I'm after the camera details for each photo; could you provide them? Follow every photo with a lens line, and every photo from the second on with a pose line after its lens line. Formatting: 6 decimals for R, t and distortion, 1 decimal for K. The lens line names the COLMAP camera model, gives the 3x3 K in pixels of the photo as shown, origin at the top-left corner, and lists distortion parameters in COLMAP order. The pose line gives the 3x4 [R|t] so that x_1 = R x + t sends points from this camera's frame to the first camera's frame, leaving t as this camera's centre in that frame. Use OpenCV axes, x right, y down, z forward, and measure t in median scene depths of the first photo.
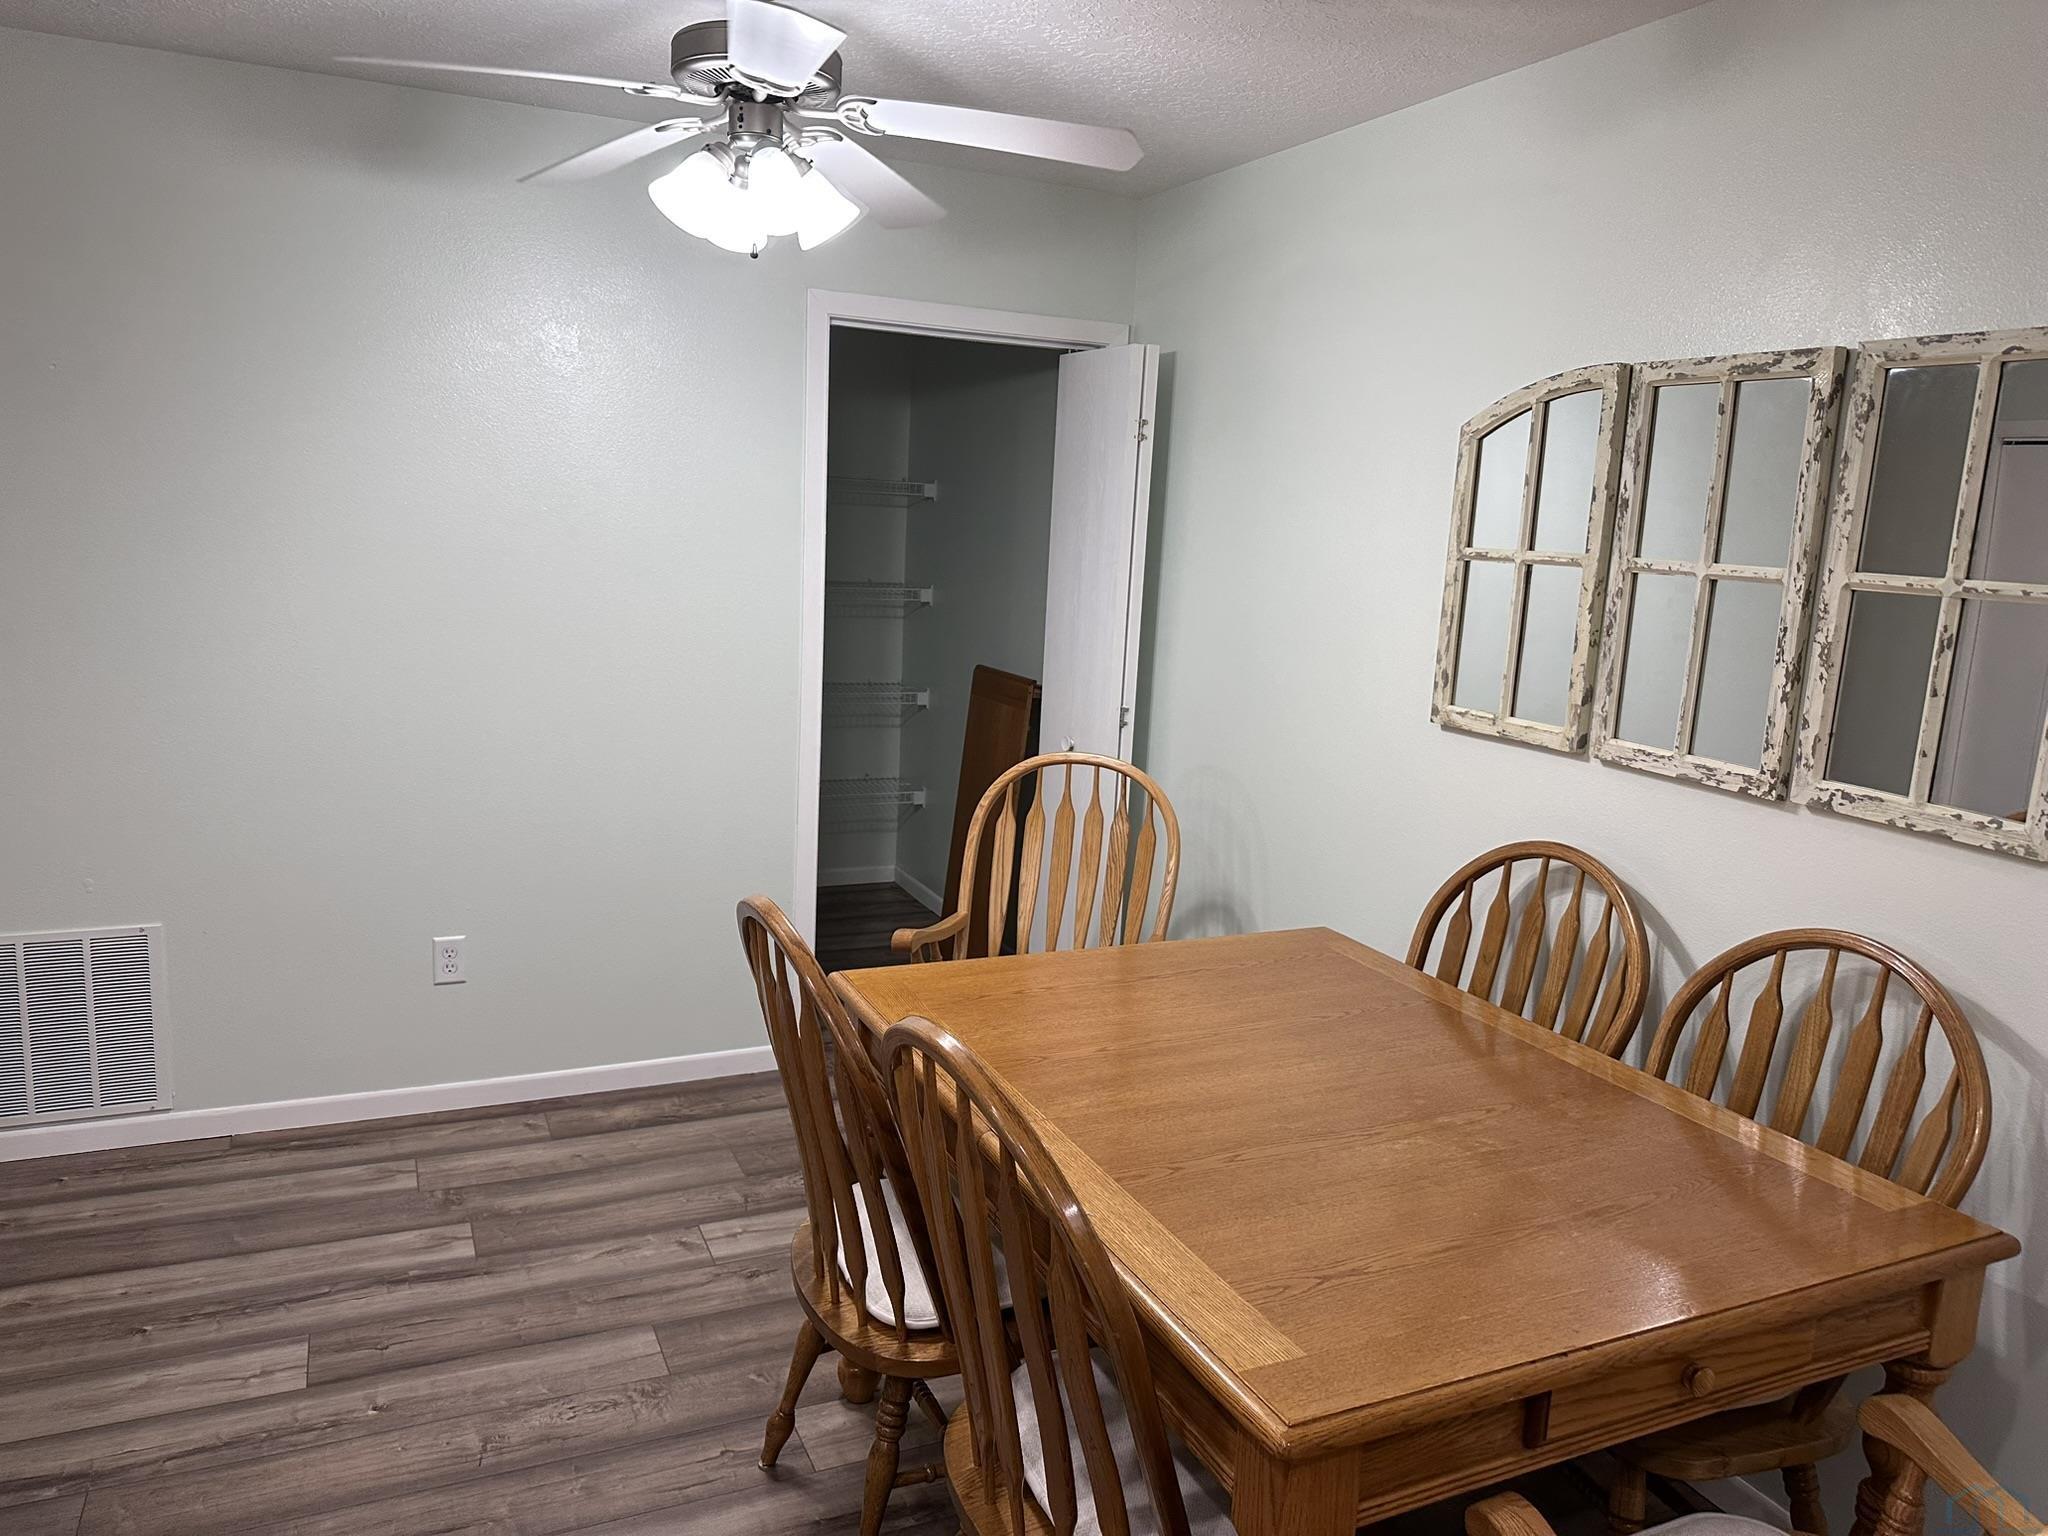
lens RADIAL K [[1398.4, 0, 1024.0], [0, 1398.4, 768.0], [0, 0, 1]] dist [-0.000234, -0.021002]
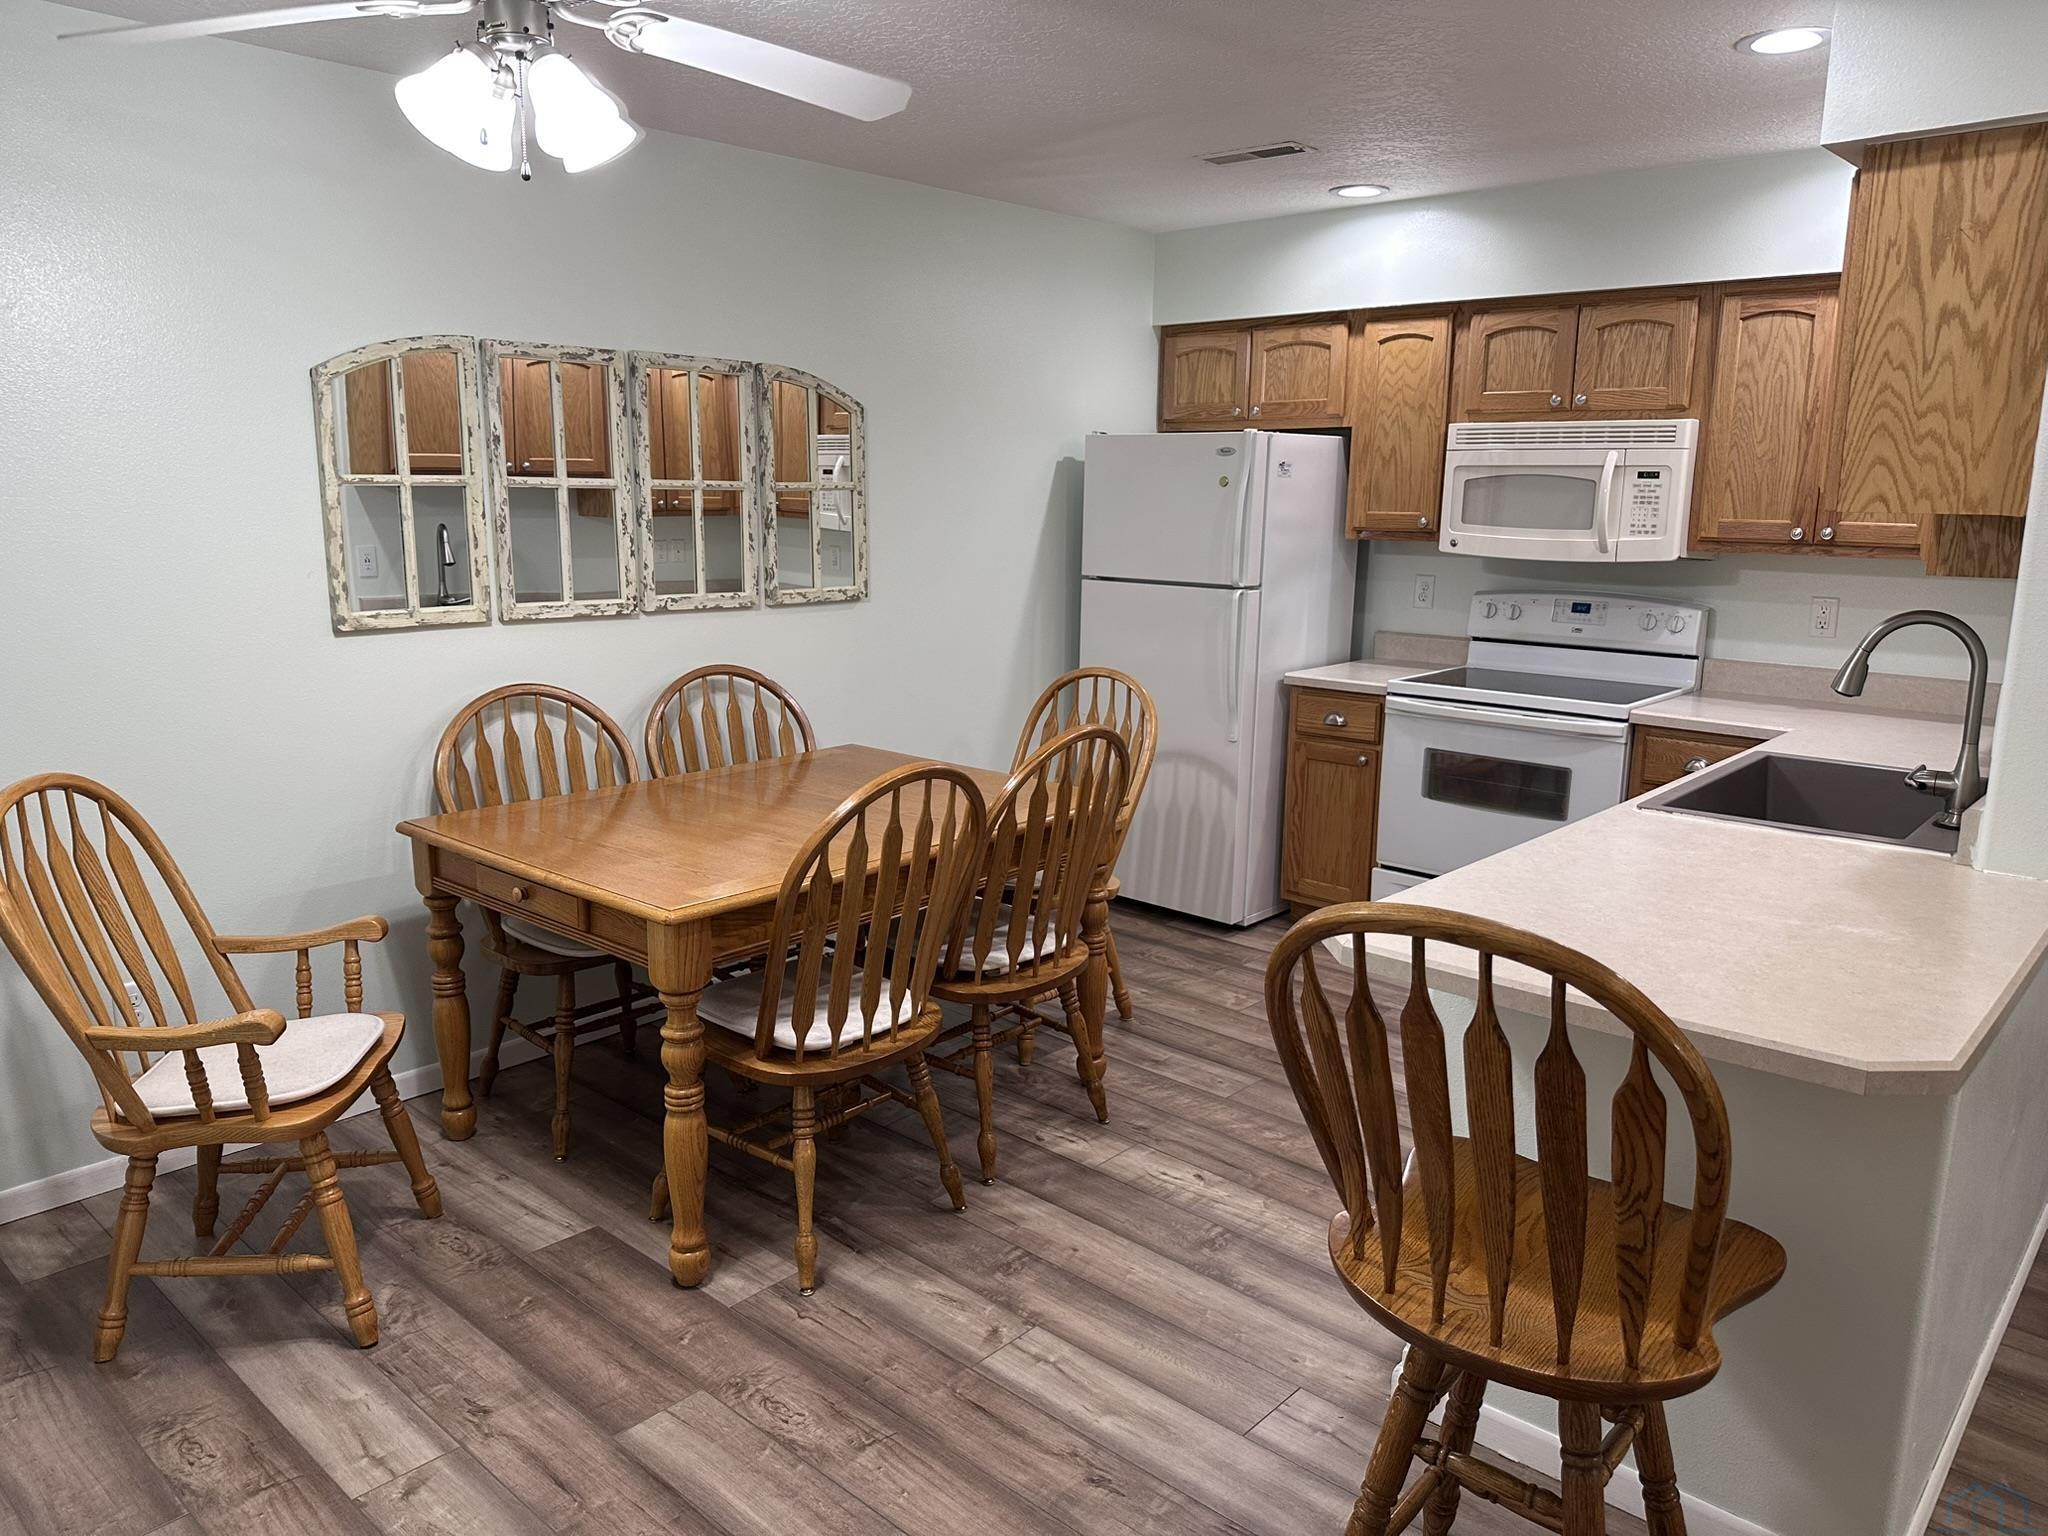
lens RADIAL K [[1398.4, 0, 1024.0], [0, 1398.4, 768.0], [0, 0, 1]] dist [-0.000234, -0.021002]
pose [[-0.365411, -0.234622, 0.900793, -1.225019], [0.134808, 0.944173, 0.300606, -0.248383], [-0.921033, 0.231279, -0.313383, 1.121744]]
